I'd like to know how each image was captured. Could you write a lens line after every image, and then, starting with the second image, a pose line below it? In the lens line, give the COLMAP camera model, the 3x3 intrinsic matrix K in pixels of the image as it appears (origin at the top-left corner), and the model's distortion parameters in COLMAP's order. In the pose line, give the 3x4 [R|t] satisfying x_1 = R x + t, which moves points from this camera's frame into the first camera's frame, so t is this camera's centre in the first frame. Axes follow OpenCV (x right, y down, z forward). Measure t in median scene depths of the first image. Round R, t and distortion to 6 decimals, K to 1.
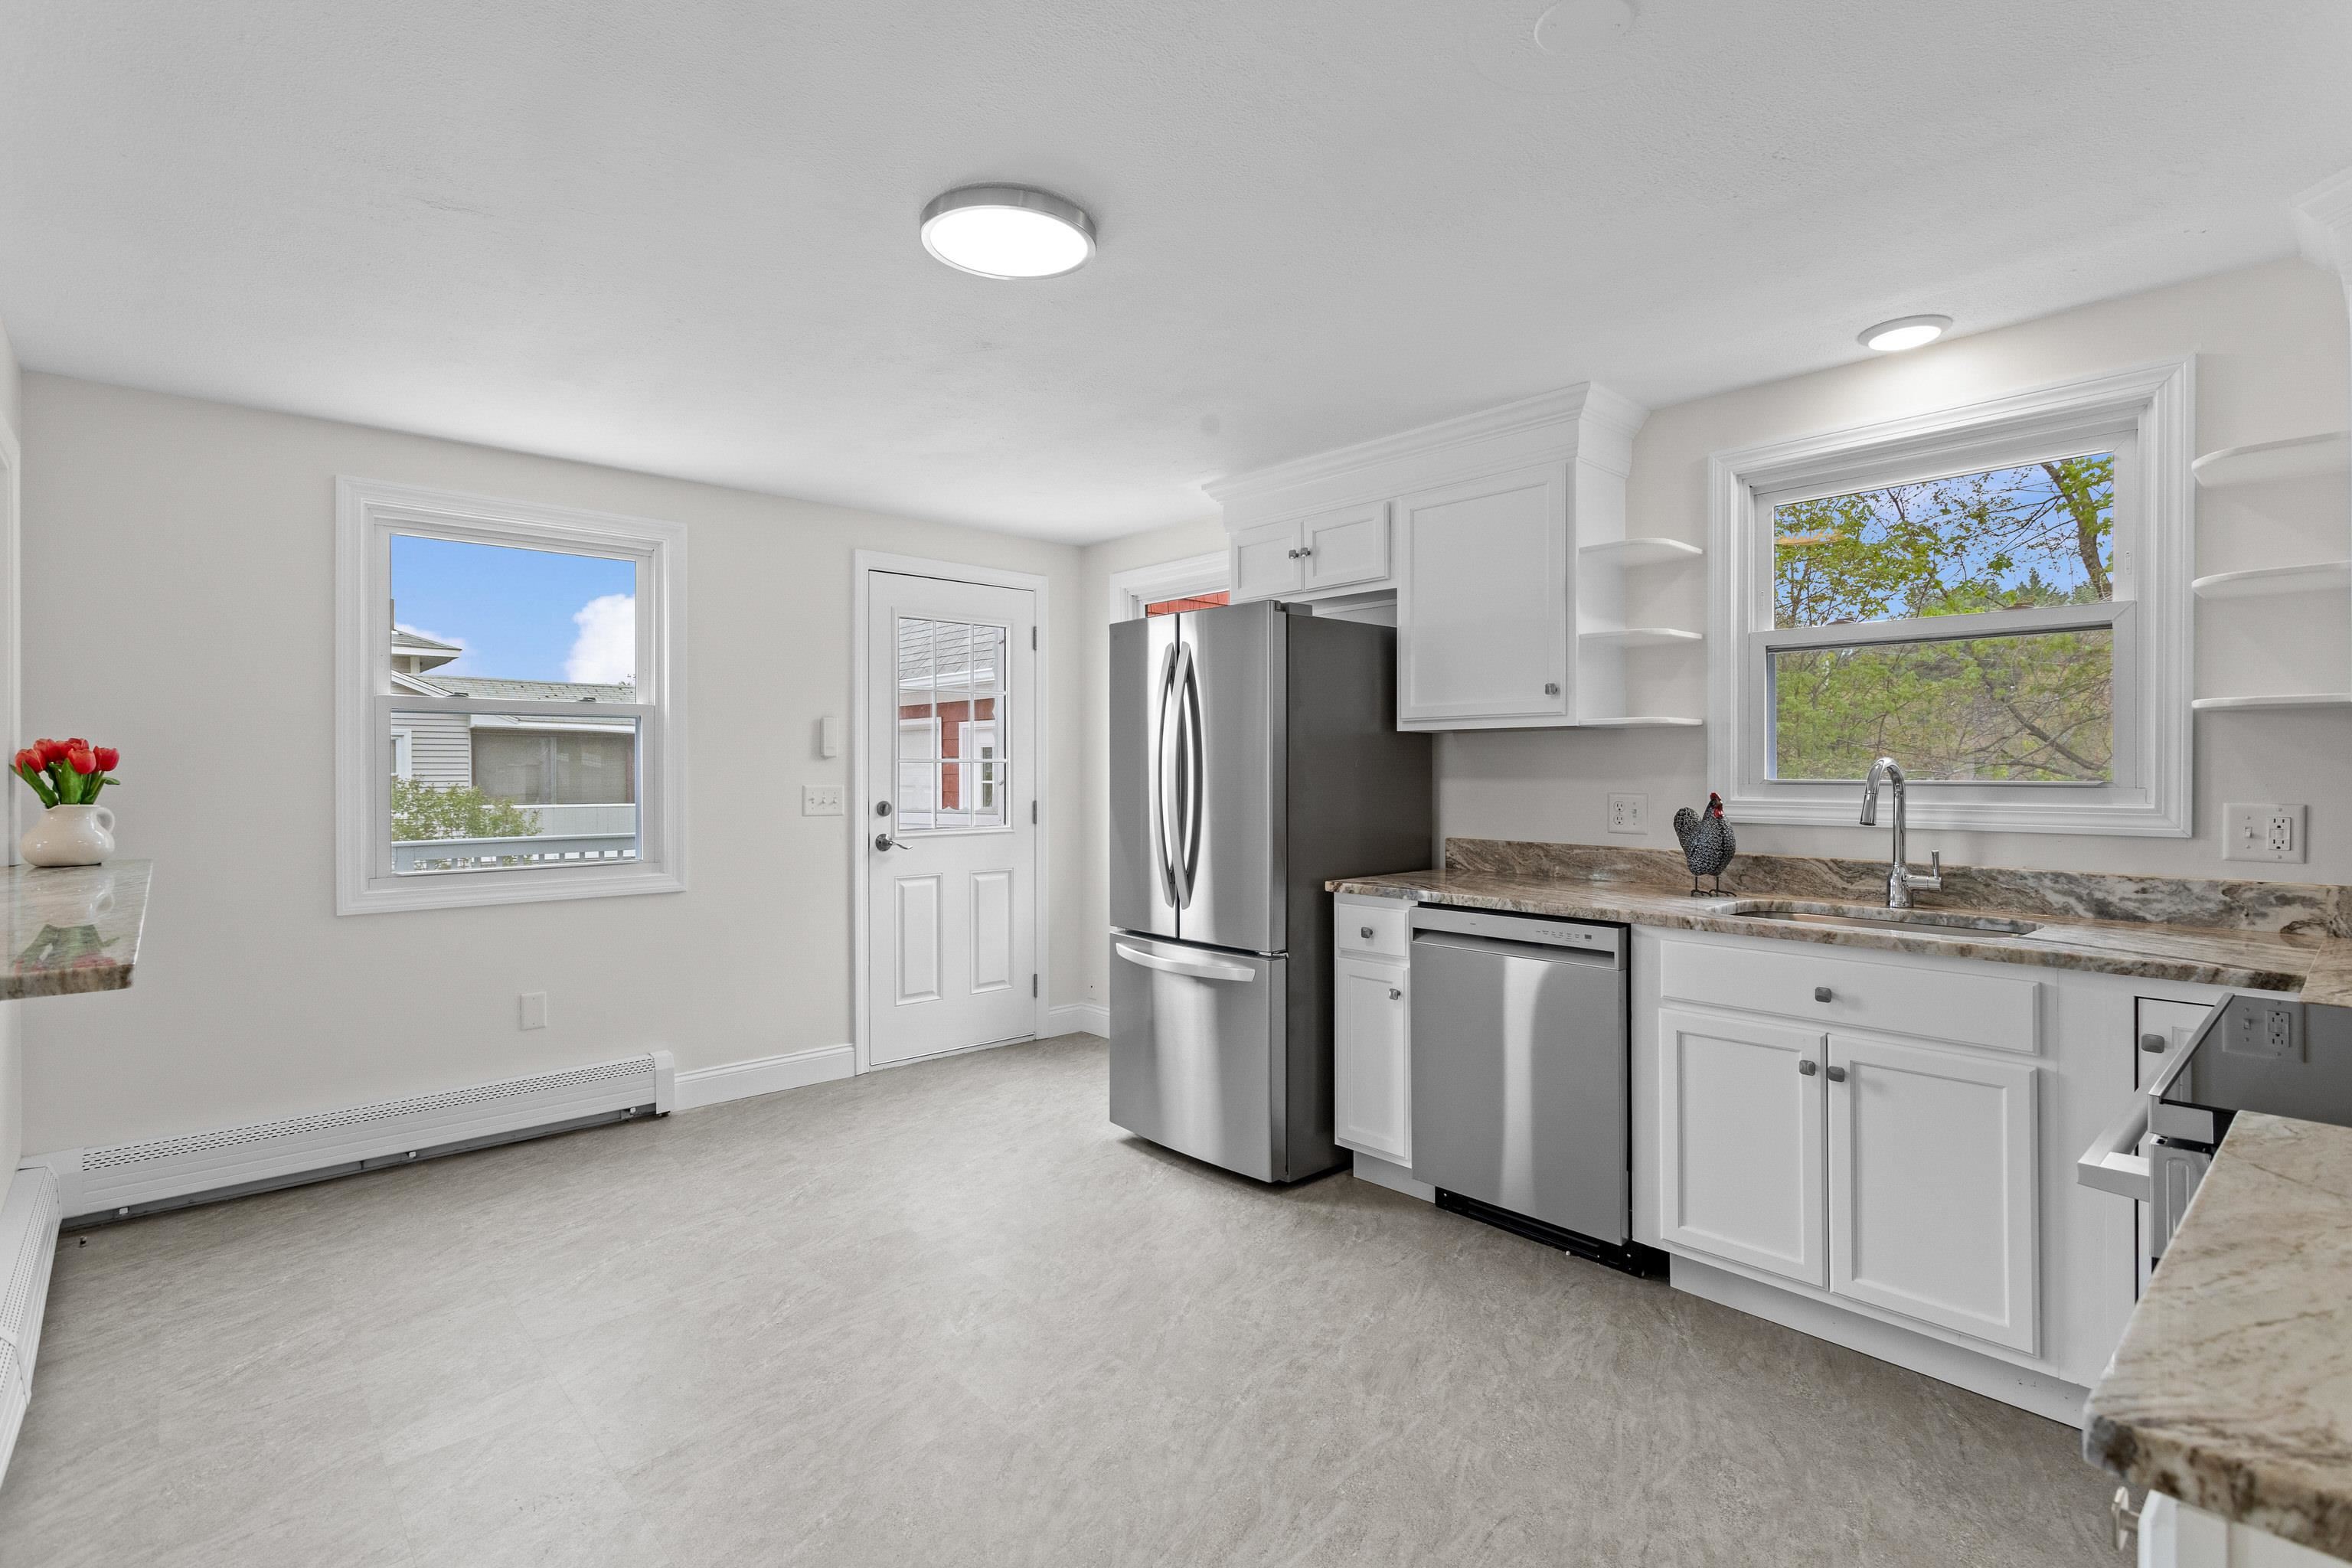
lens RADIAL K [[1114.2, 0, 1184.4], [0, 1114.2, 767.6], [0, 0, 1]] dist [0.000783, 0.000167]
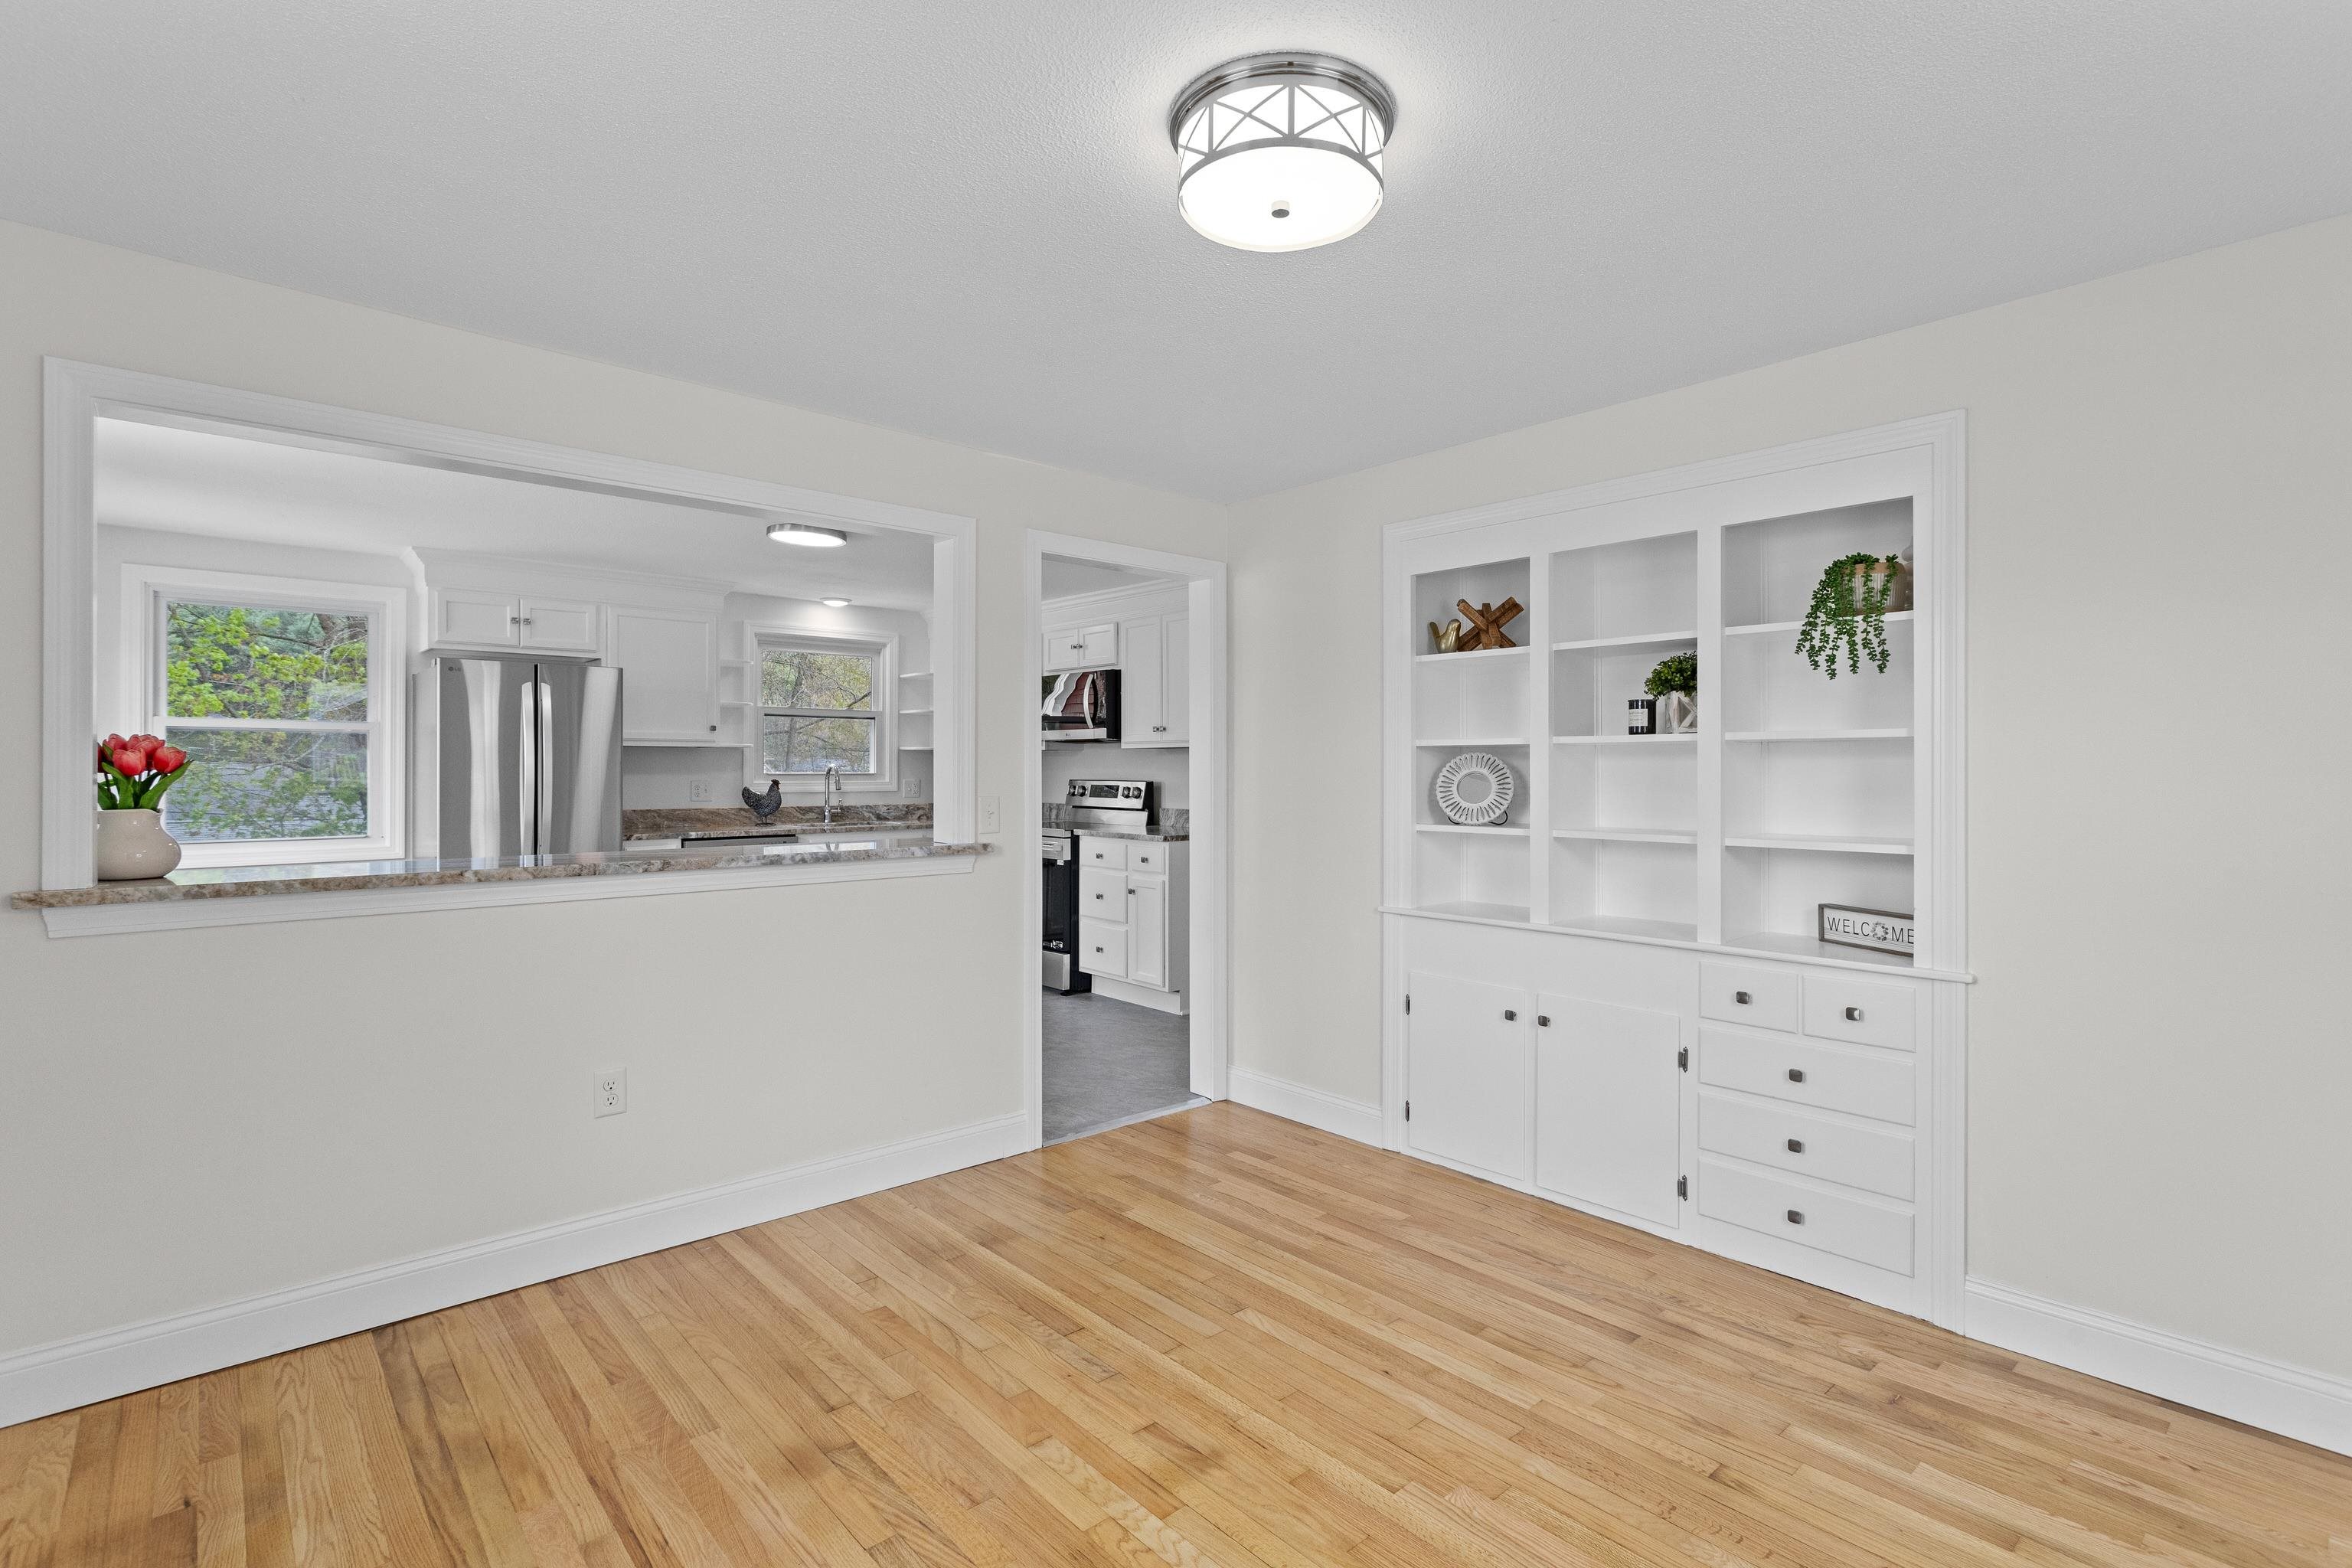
lens RADIAL K [[1114.2, 0, 1184.4], [0, 1114.2, 767.6], [0, 0, 1]] dist [0.000783, 0.000167]
pose [[0.005164, 0.001238, 0.999986, -1.614739], [-0.001916, 0.999997, -0.001228, 0.000634], [-0.999985, -0.001910, 0.005167, 0.143580]]
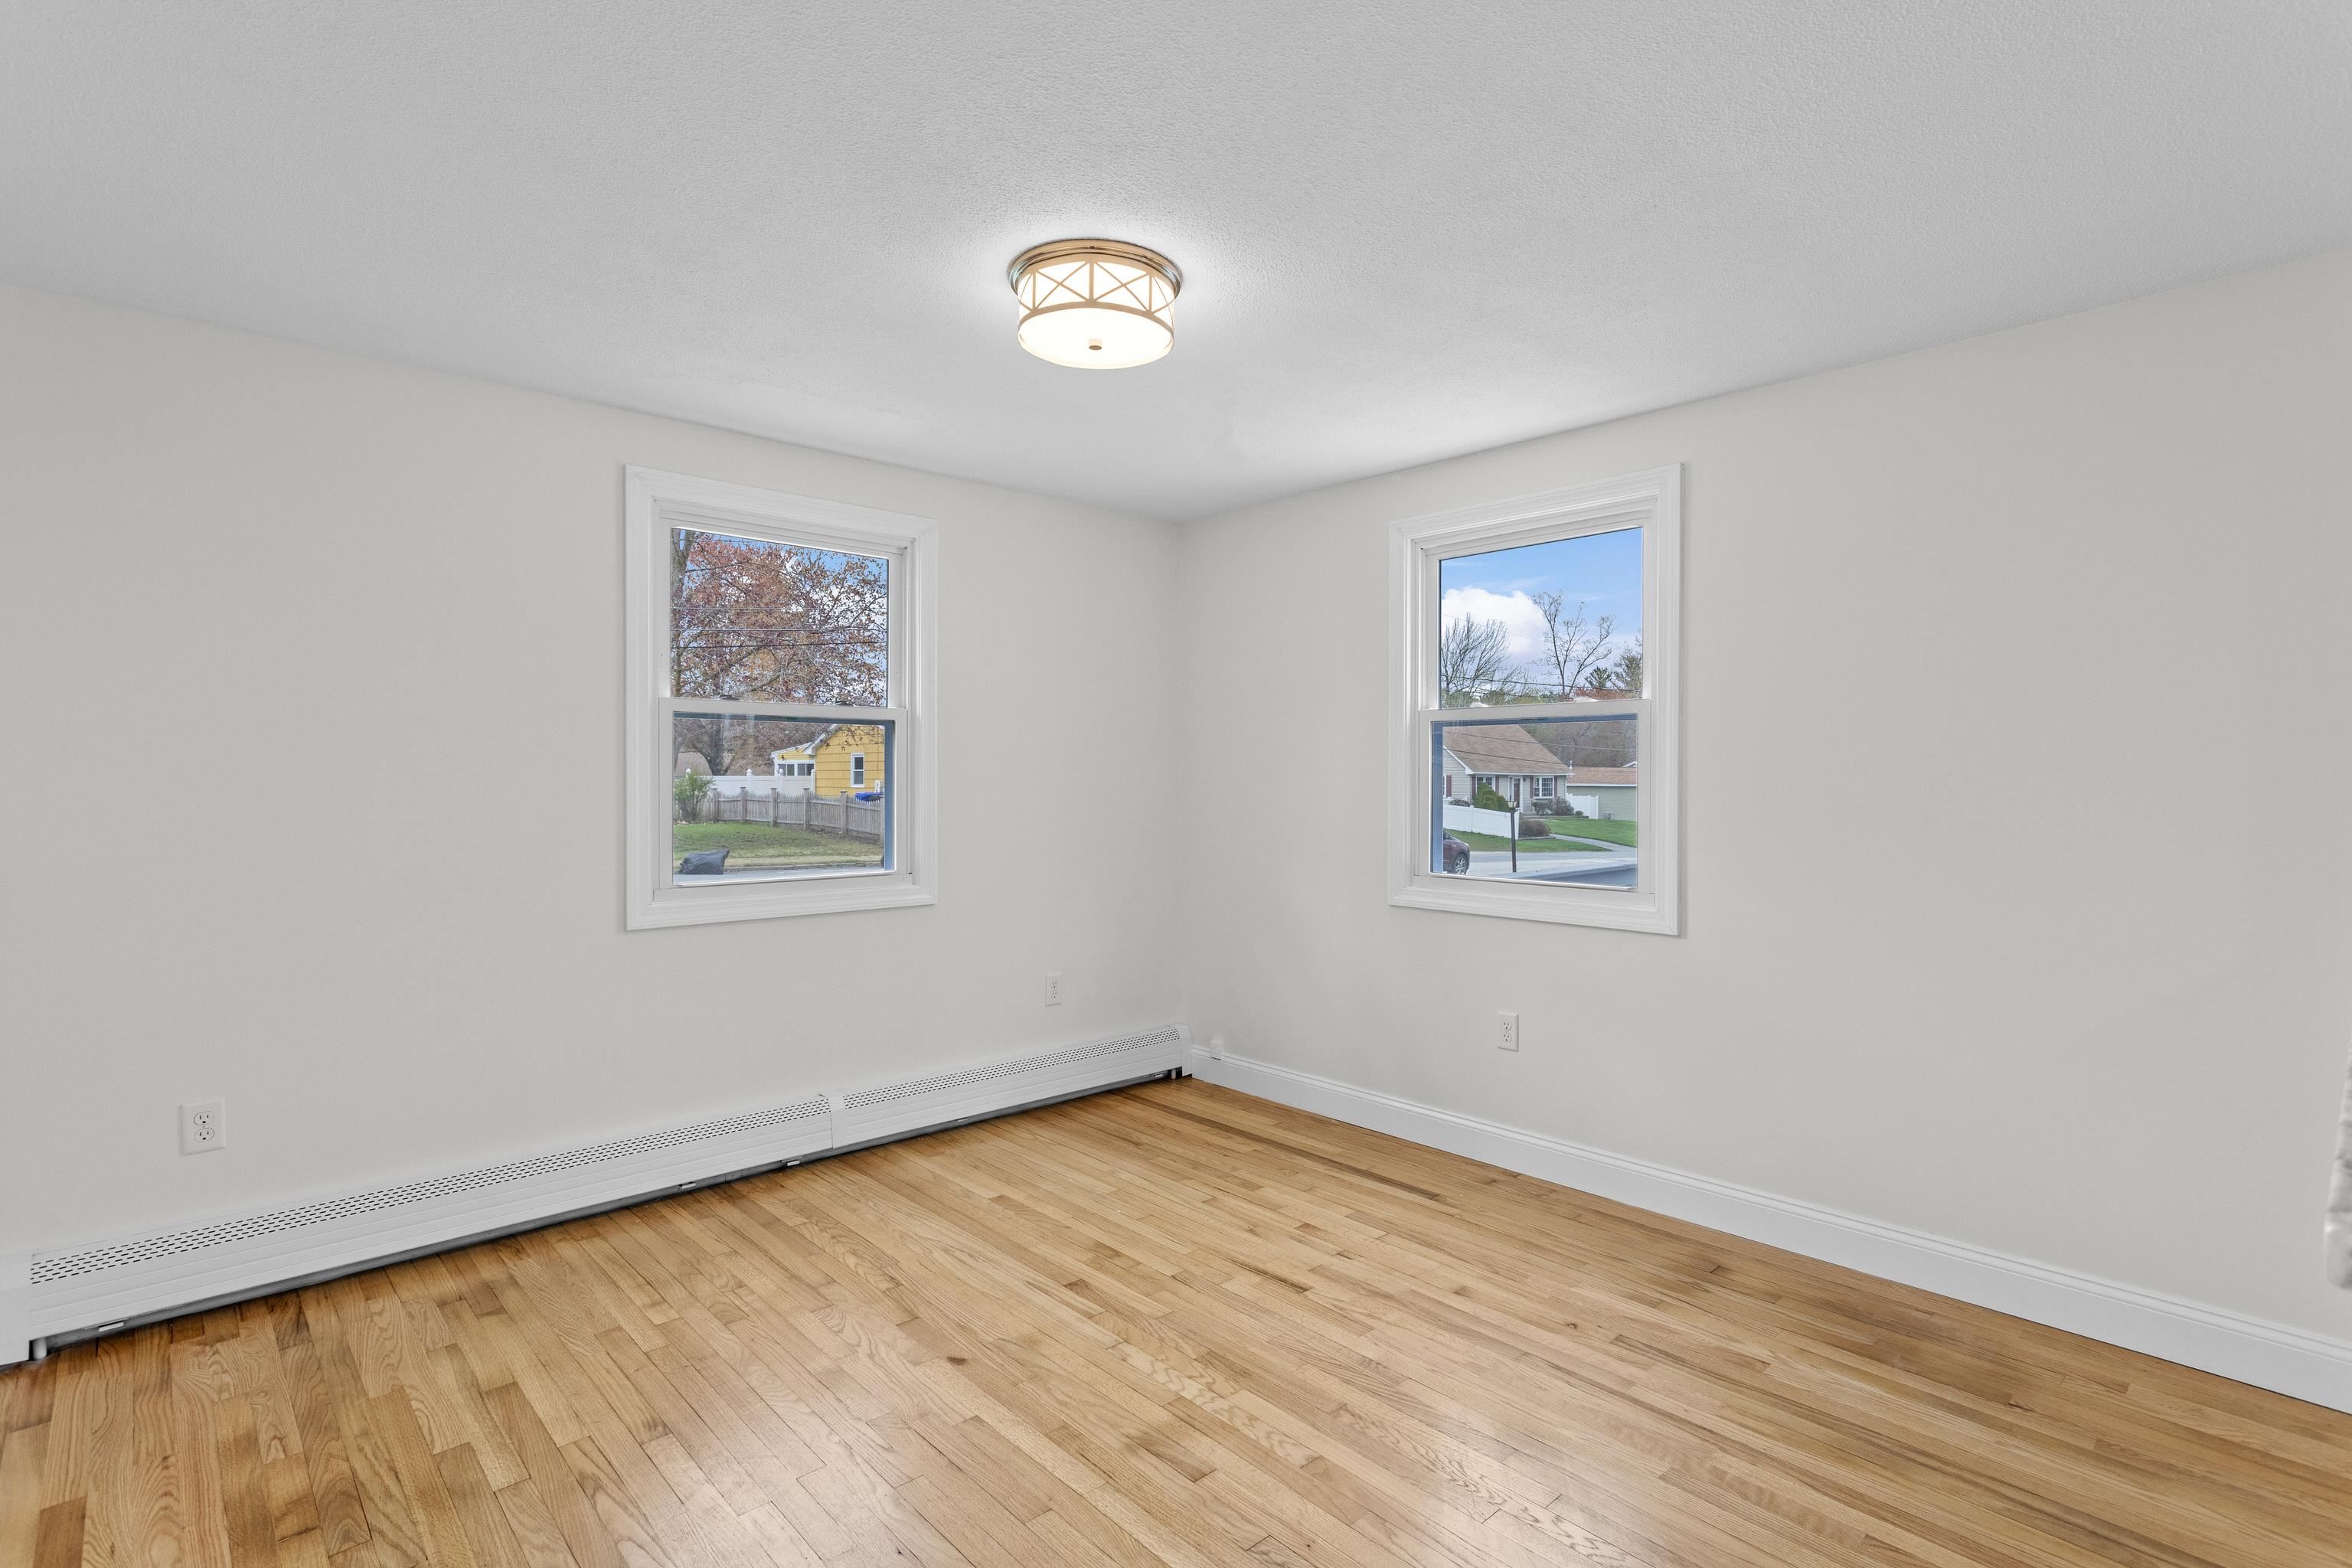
lens RADIAL K [[1129.1, 0, 1191.7], [0, 1129.1, 778.5], [0, 0, 1]] dist [0.000796, -0.000367]
pose [[0.012534, 0.003187, -0.999916, -0.315239], [-0.003652, 0.999988, 0.003141, 0.000880], [0.999915, 0.003612, 0.012545, 0.153484]]
